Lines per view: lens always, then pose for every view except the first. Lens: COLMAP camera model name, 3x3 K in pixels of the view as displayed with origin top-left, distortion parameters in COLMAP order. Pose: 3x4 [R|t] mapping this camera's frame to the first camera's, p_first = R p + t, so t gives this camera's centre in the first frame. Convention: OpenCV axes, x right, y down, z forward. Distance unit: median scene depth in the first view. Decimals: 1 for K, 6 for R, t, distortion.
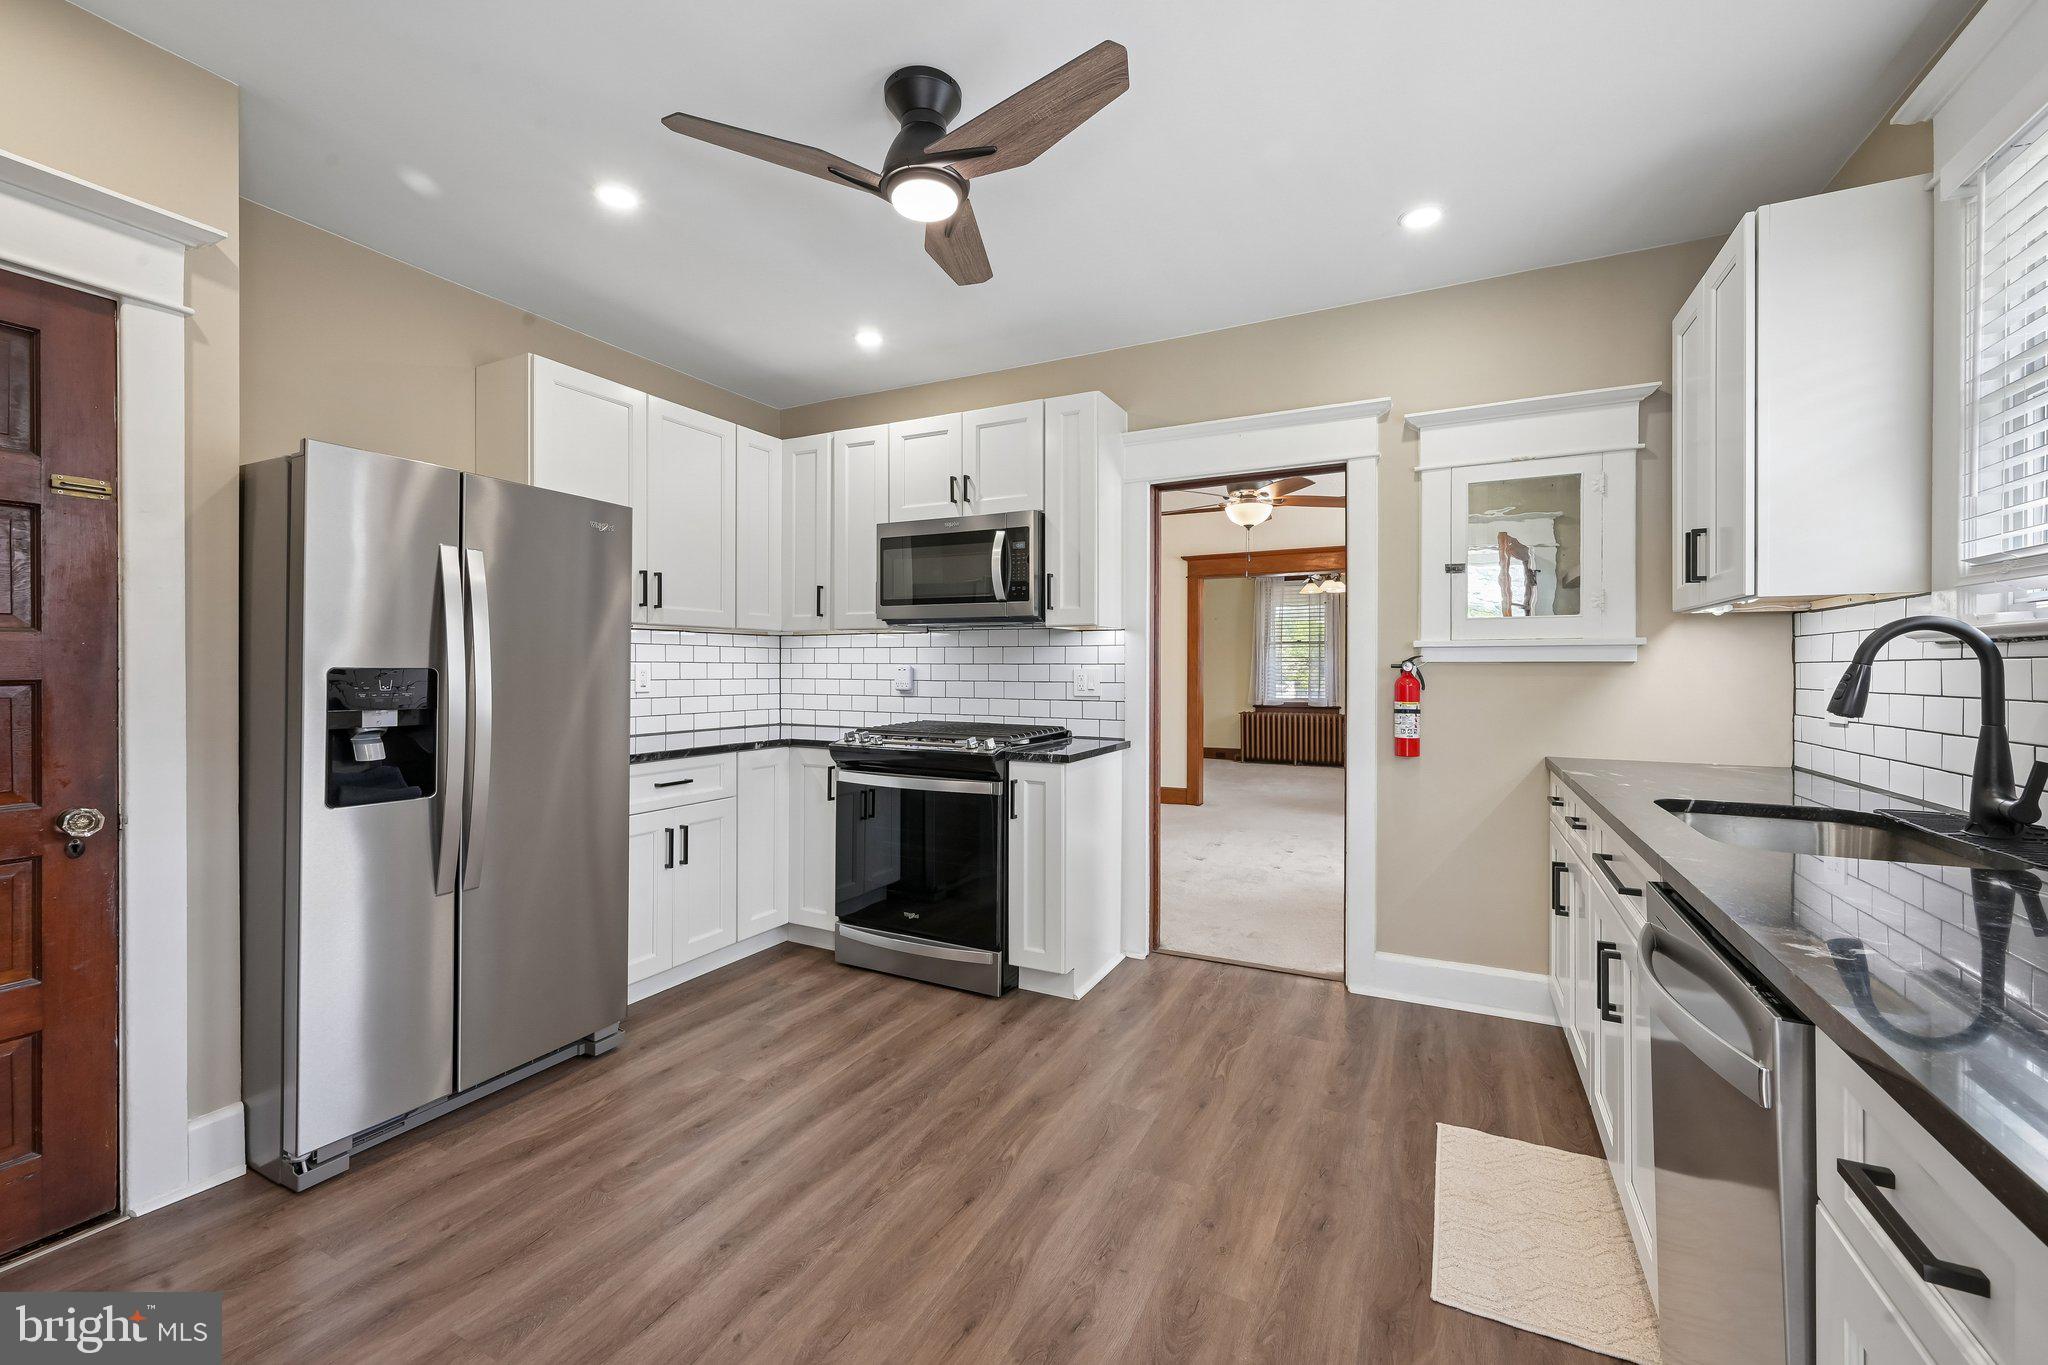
lens RADIAL K [[832.6, 0, 1021.2], [0, 832.6, 670.1], [0, 0, 1]] dist [0.000947, 0.000135]
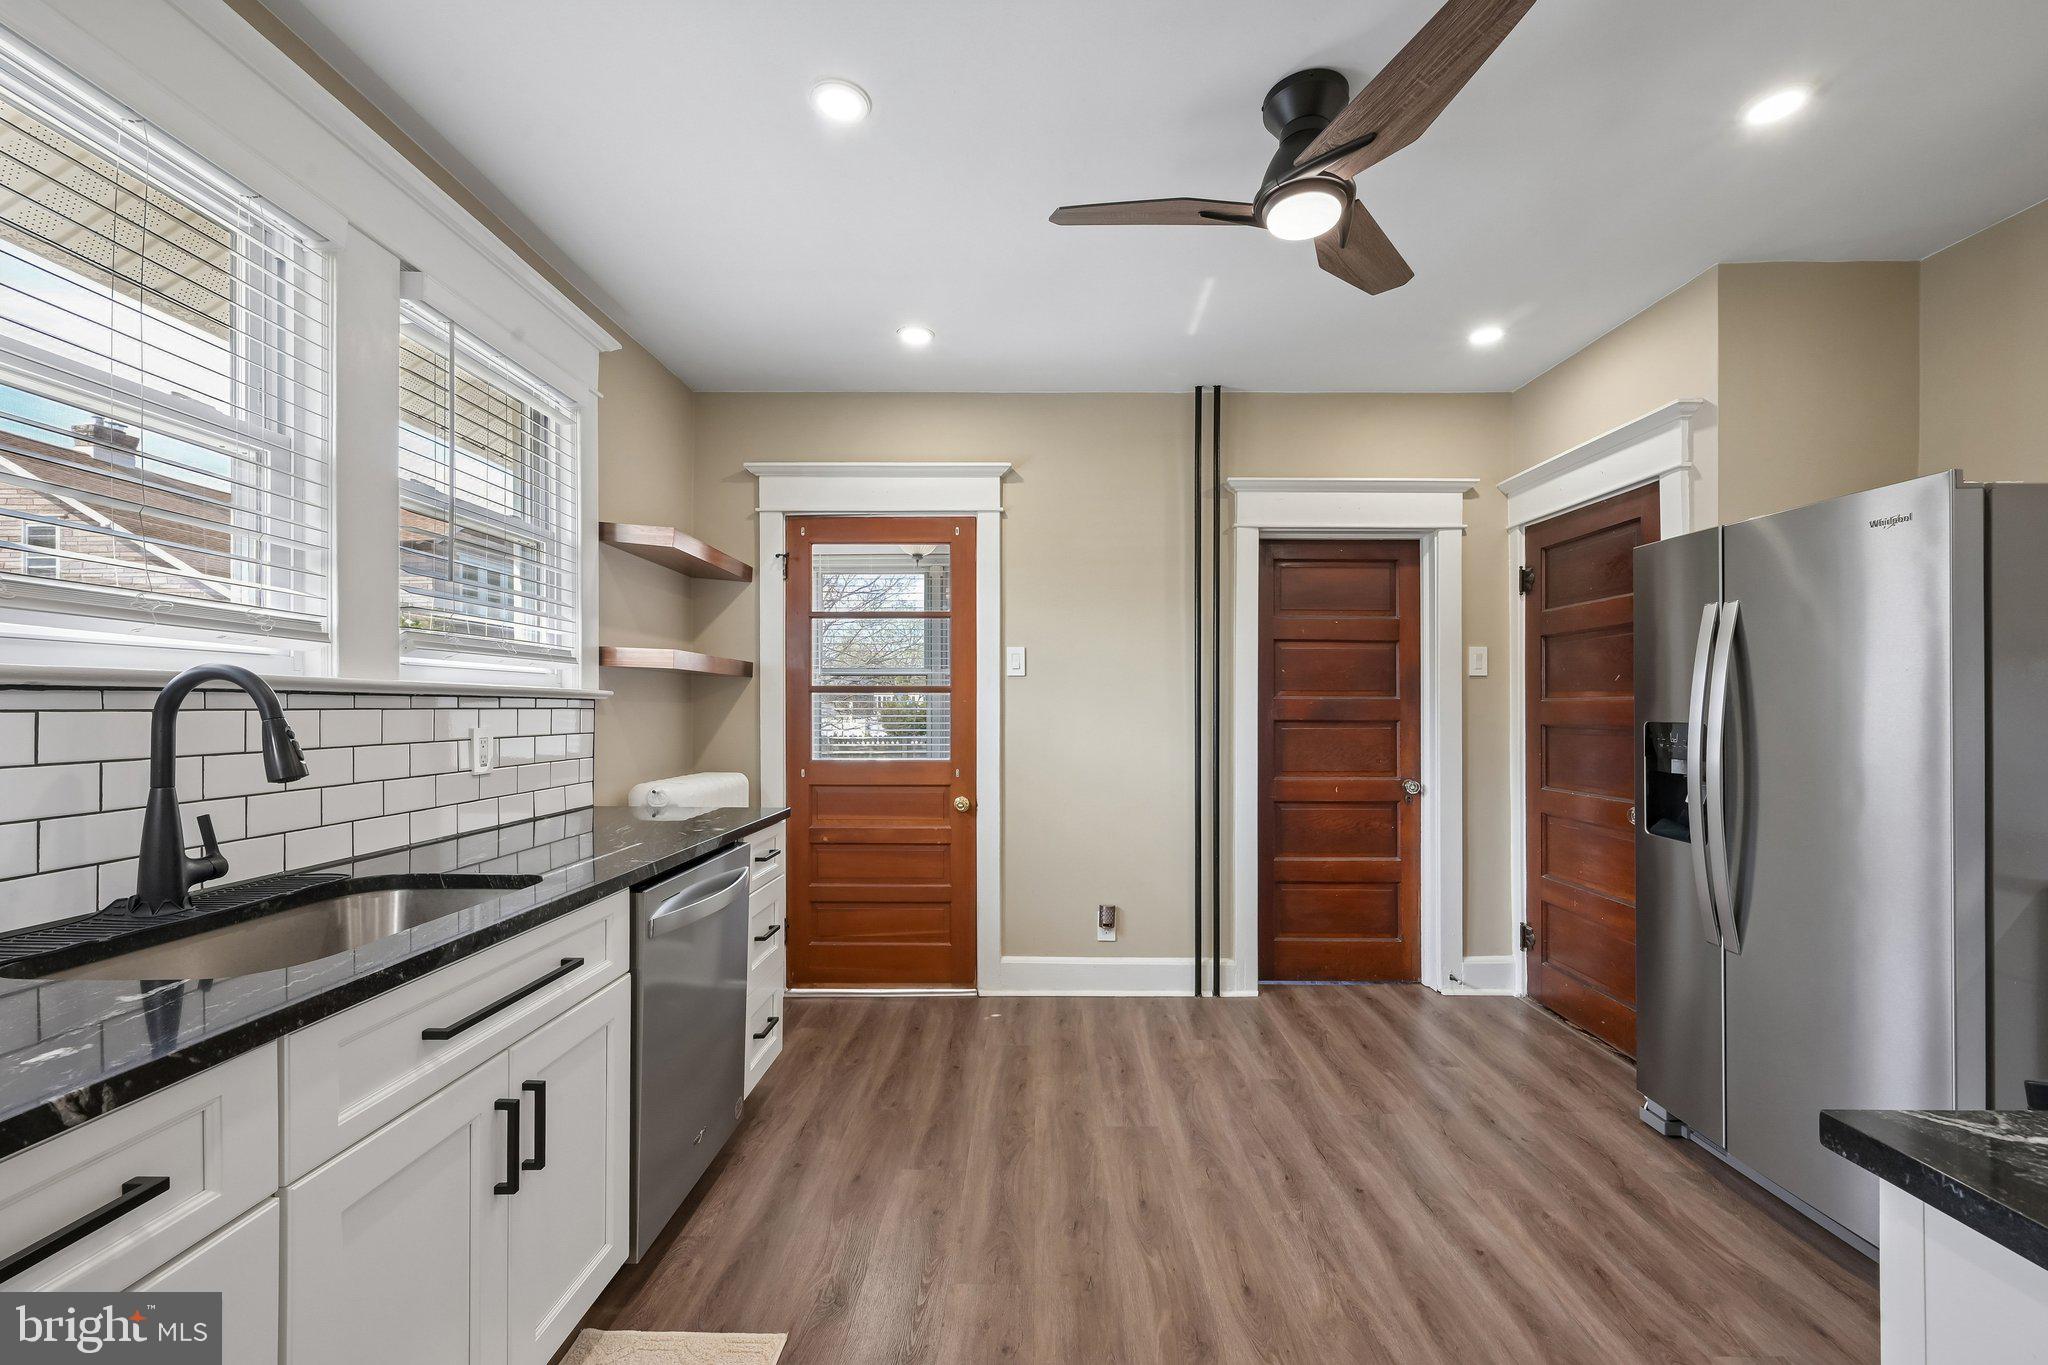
lens RADIAL K [[832.6, 0, 1006.9], [0, 832.6, 713.2], [0, 0, 1]] dist [0.000947, 0.000135]
pose [[-0.913099, -0.005868, -0.407695, 0.613515], [-0.003983, 0.999977, -0.005472, -0.005720], [0.407717, -0.003373, -0.913102, 1.881752]]
